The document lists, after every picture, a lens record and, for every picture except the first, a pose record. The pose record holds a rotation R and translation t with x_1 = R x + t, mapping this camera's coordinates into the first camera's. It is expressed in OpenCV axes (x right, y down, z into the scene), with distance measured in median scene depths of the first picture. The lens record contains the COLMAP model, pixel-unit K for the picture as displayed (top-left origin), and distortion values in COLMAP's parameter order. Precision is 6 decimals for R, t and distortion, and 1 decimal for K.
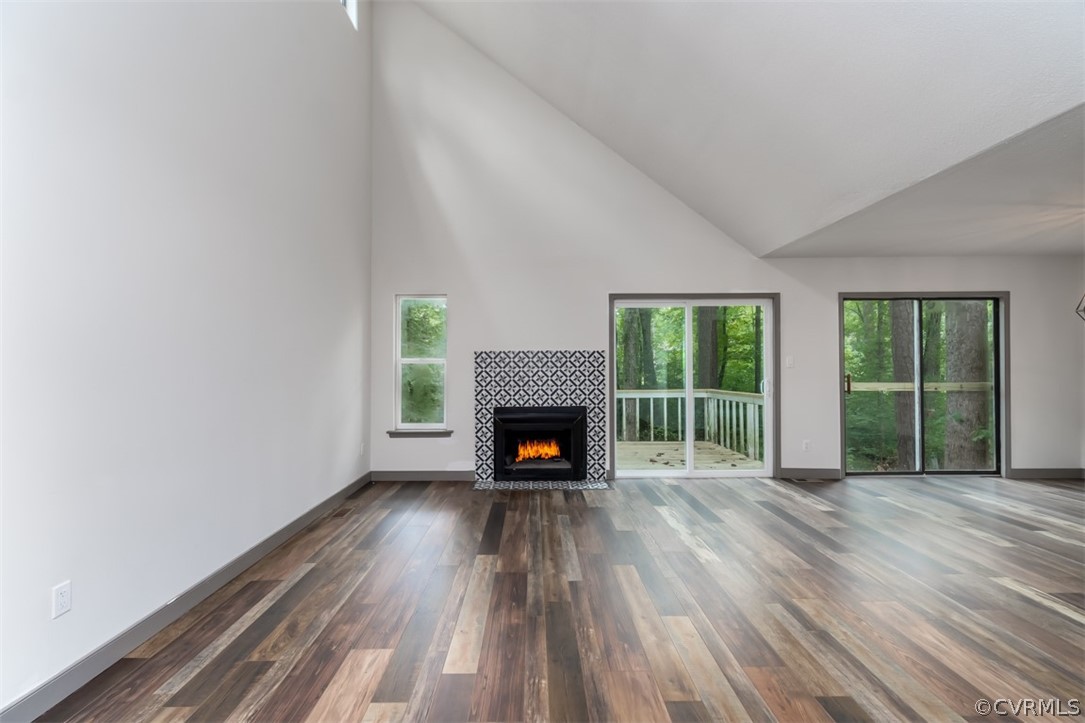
lens RADIAL K [[475.5, 0, 545.2], [0, 475.5, 362.1], [0, 0, 1]] dist [0.001556, -0.000581]
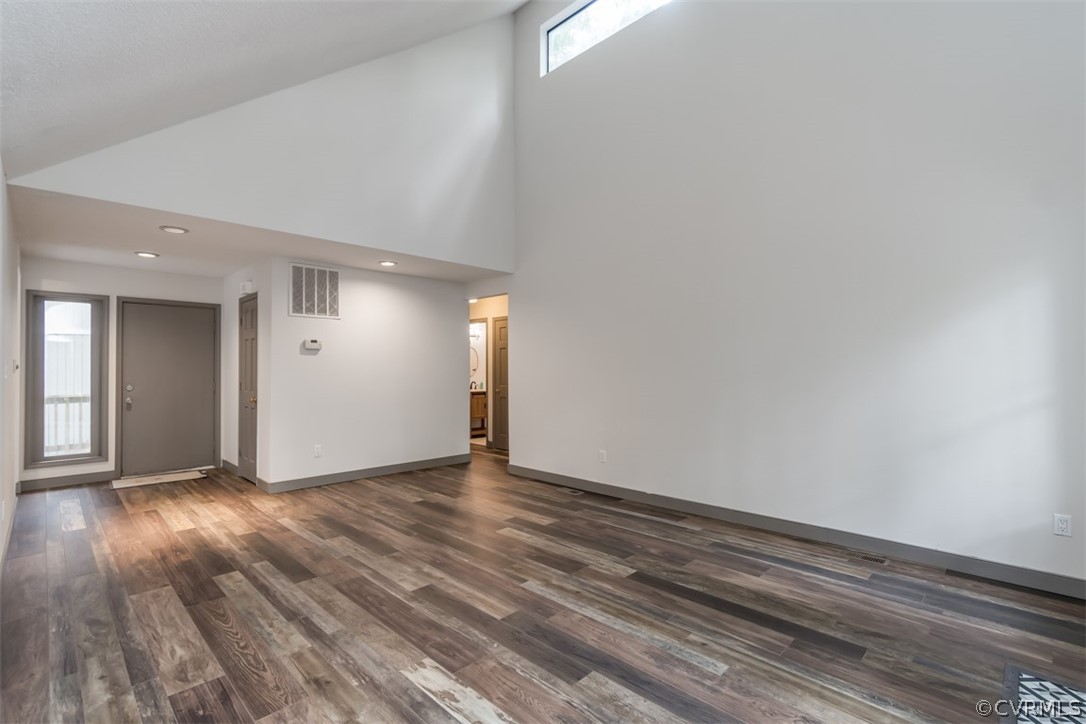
lens RADIAL K [[476.0, 0, 540.2], [0, 476.0, 365.6], [0, 0, 1]] dist [0.001556, -0.000581]
pose [[-0.707766, -0.002078, -0.706444, 0.416856], [0.012267, 0.999809, -0.015230, 0.002194], [0.706340, -0.019445, -0.707606, 0.954914]]
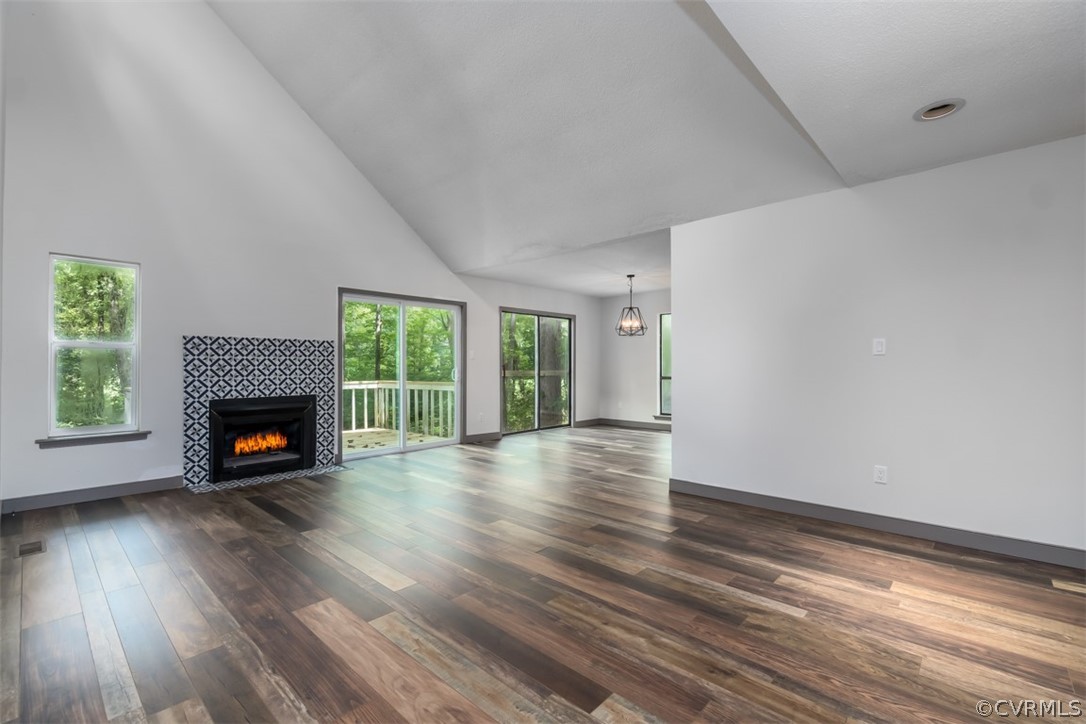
lens RADIAL K [[476.0, 0, 540.3], [0, 476.0, 365.1], [0, 0, 1]] dist [0.001556, -0.000581]
pose [[0.686092, 0.003564, 0.727506, -0.330157], [-0.013441, 0.999879, 0.007778, 0.015028], [-0.727391, -0.015115, 0.686057, -0.051498]]
